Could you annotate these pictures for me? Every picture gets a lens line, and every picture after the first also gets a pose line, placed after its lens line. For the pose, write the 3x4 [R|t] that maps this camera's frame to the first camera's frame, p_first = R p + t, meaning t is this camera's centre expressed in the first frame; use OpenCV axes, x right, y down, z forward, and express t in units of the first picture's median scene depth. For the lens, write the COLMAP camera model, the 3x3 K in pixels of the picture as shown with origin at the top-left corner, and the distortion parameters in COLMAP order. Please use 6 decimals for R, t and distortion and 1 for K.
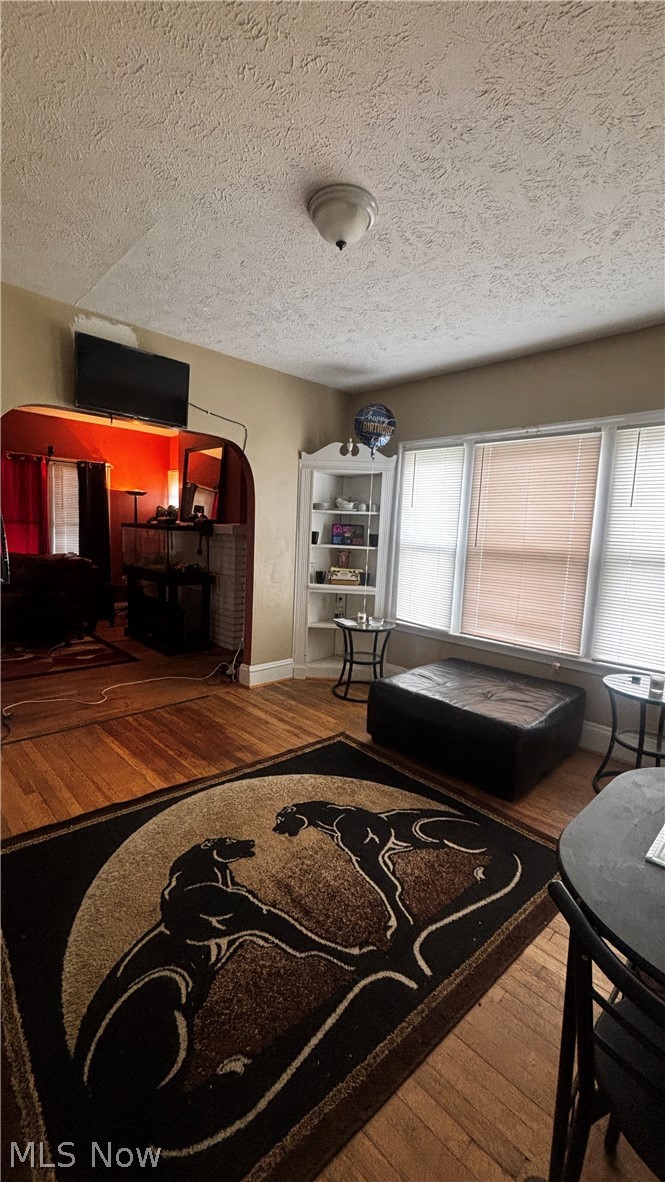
lens RADIAL K [[475.7, 0, 327.6], [0, 475.7, 584.9], [0, 0, 1]] dist [-0.001054, 0.001009]
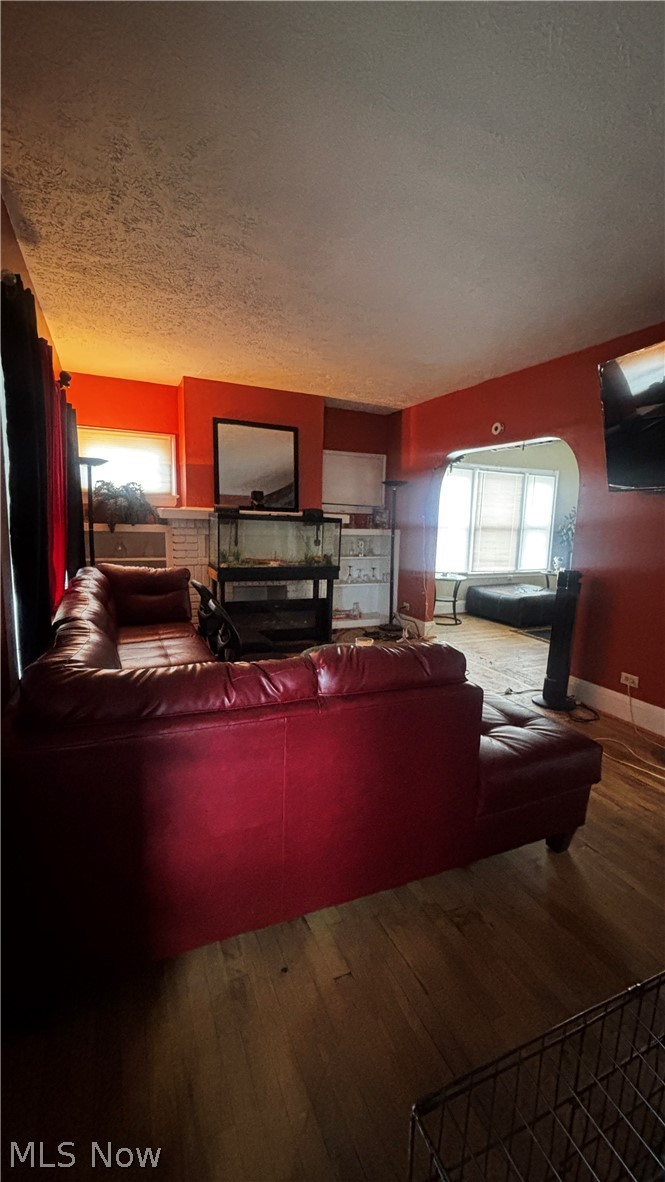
lens RADIAL K [[475.7, 0, 330.0], [0, 475.7, 590.8], [0, 0, 1]] dist [-0.001054, 0.001009]
pose [[0.363742, -0.168045, 0.916216, -1.731815], [0.101459, 0.984888, 0.140361, -0.151454], [-0.925958, 0.041903, 0.375295, 0.859338]]
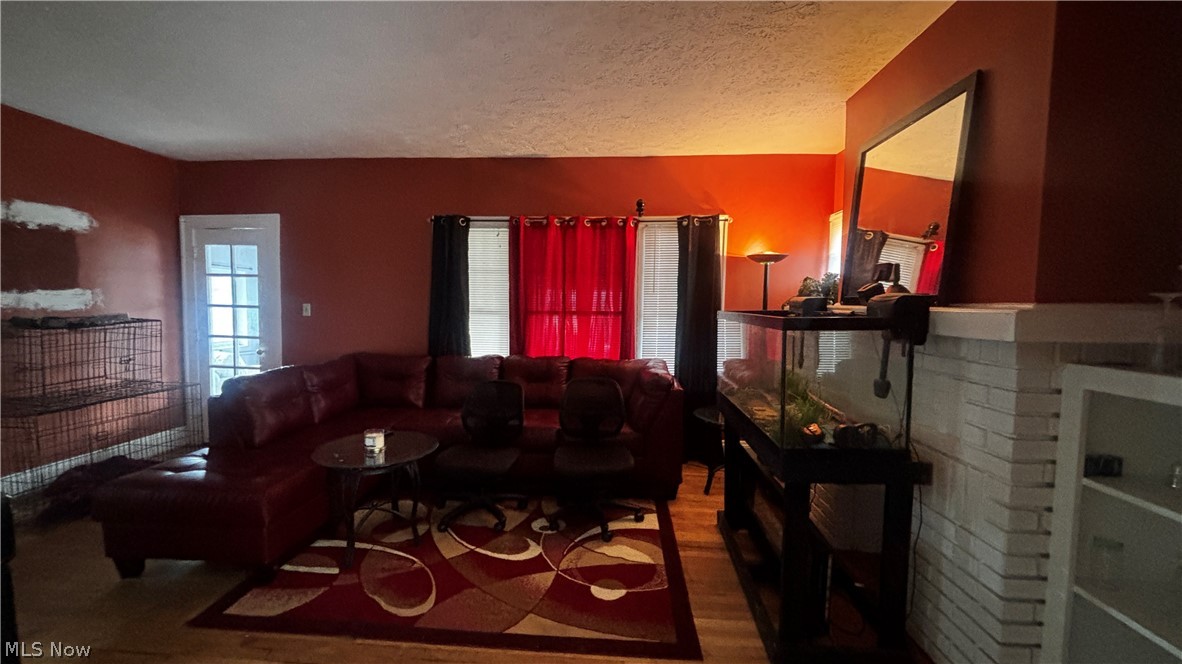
lens RADIAL K [[475.7, 0, 588.4], [0, 475.7, 334.8], [0, 0, 1]] dist [-0.001054, 0.001009]
pose [[0.671625, 0.012545, -0.740785, -0.221577], [-0.069017, 0.996568, -0.045698, -0.111423], [0.737670, 0.081819, 0.670186, 0.862978]]
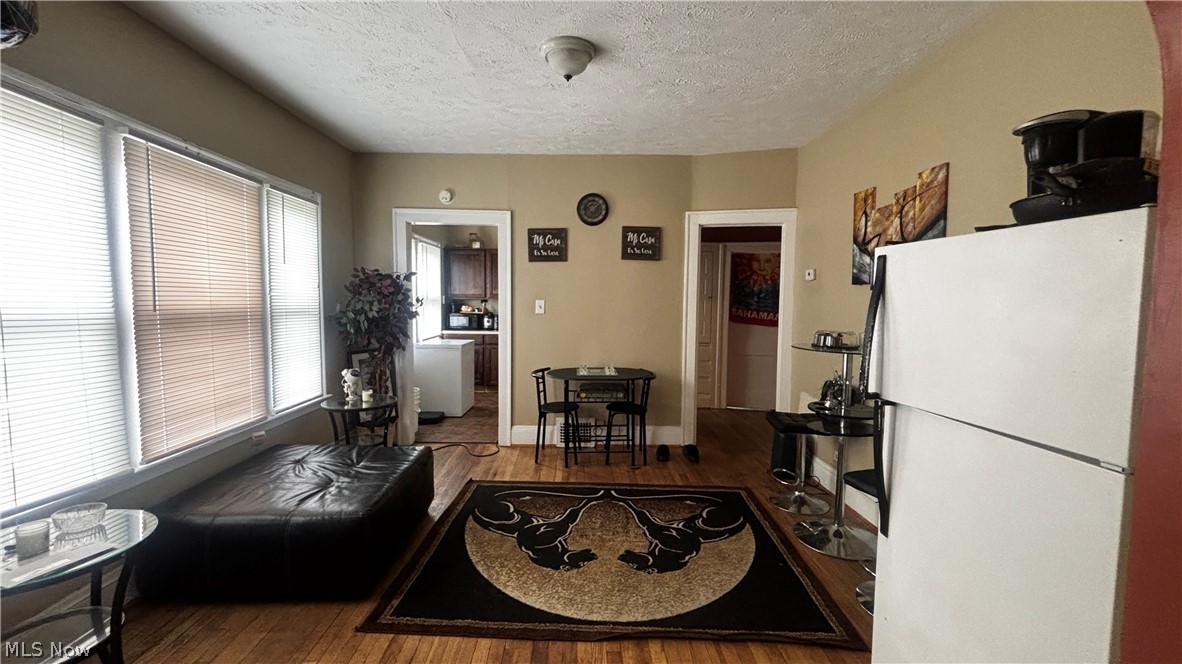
lens RADIAL K [[475.7, 0, 595.2], [0, 475.7, 330.3], [0, 0, 1]] dist [-0.001054, 0.001009]
pose [[-0.739385, -0.097648, 0.666164, -0.509798], [0.029328, 0.983817, 0.176762, -0.149392], [-0.672644, 0.150233, -0.724555, 1.077551]]
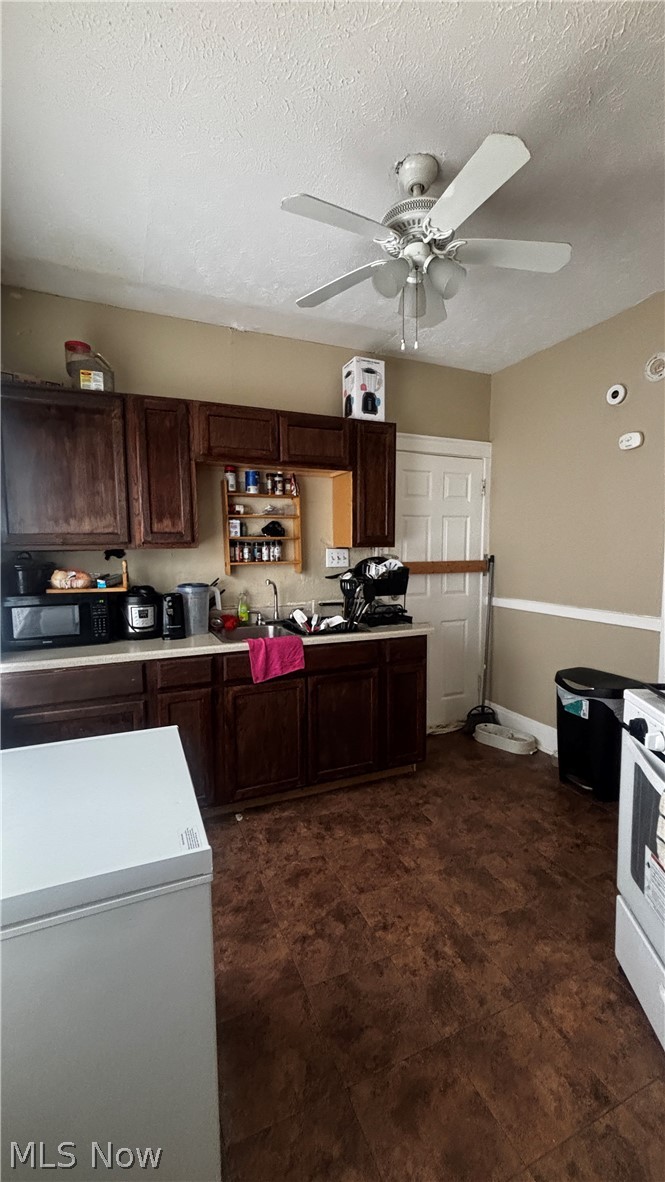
lens RADIAL K [[475.7, 0, 334.7], [0, 475.7, 584.9], [0, 0, 1]] dist [-0.001054, 0.001009]
pose [[-0.937721, -0.063793, 0.341483, 0.662275], [0.007229, 0.979198, 0.202777, -0.023172], [-0.347315, 0.192616, -0.917753, 0.451447]]
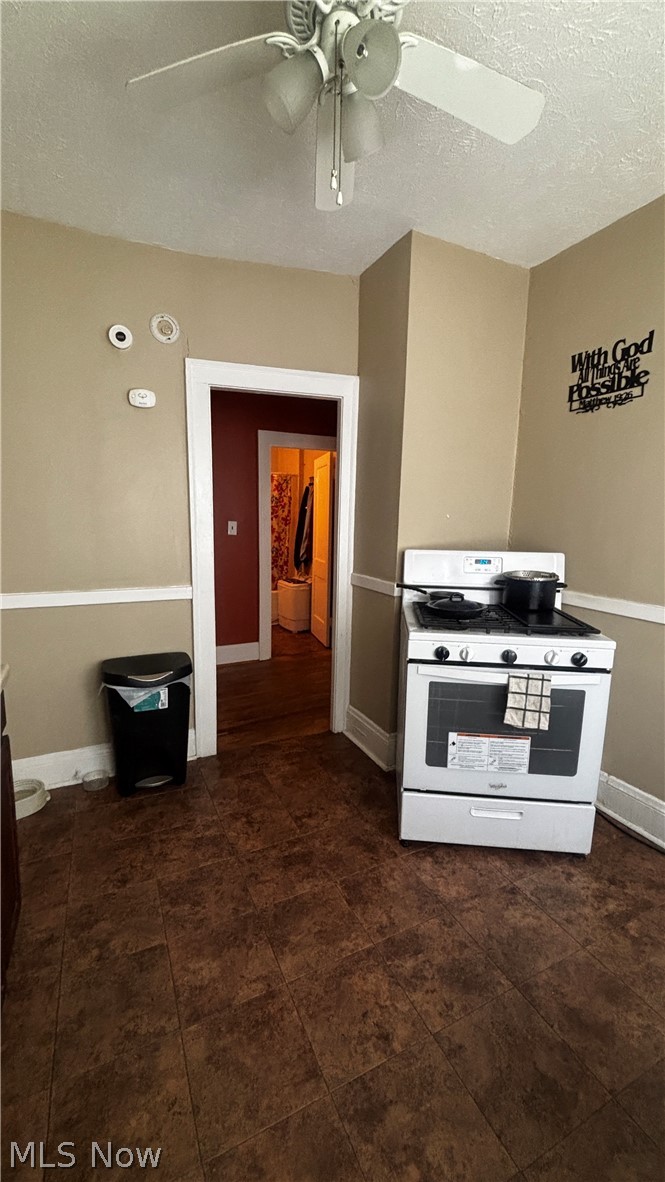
lens RADIAL K [[475.7, 0, 333.8], [0, 475.7, 589.7], [0, 0, 1]] dist [-0.001054, 0.001009]
pose [[-0.306309, 0.087570, -0.947896, 1.068925], [-0.142273, 0.980364, 0.136545, 0.044689], [0.941240, 0.176685, -0.287835, 0.070707]]
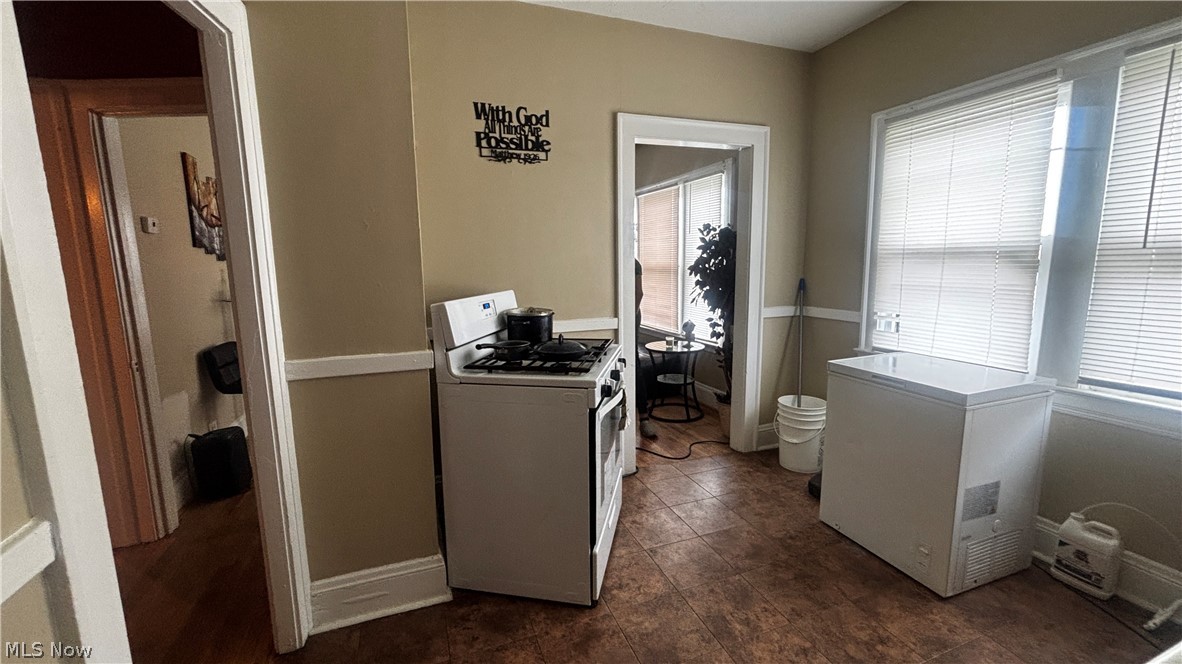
lens RADIAL K [[475.7, 0, 587.3], [0, 475.7, 337.3], [0, 0, 1]] dist [-0.001054, 0.001009]
pose [[0.915051, 0.000532, -0.403338, 0.749018], [0.016205, 0.999143, 0.038082, 0.084568], [0.403013, -0.041383, 0.914258, -0.428384]]
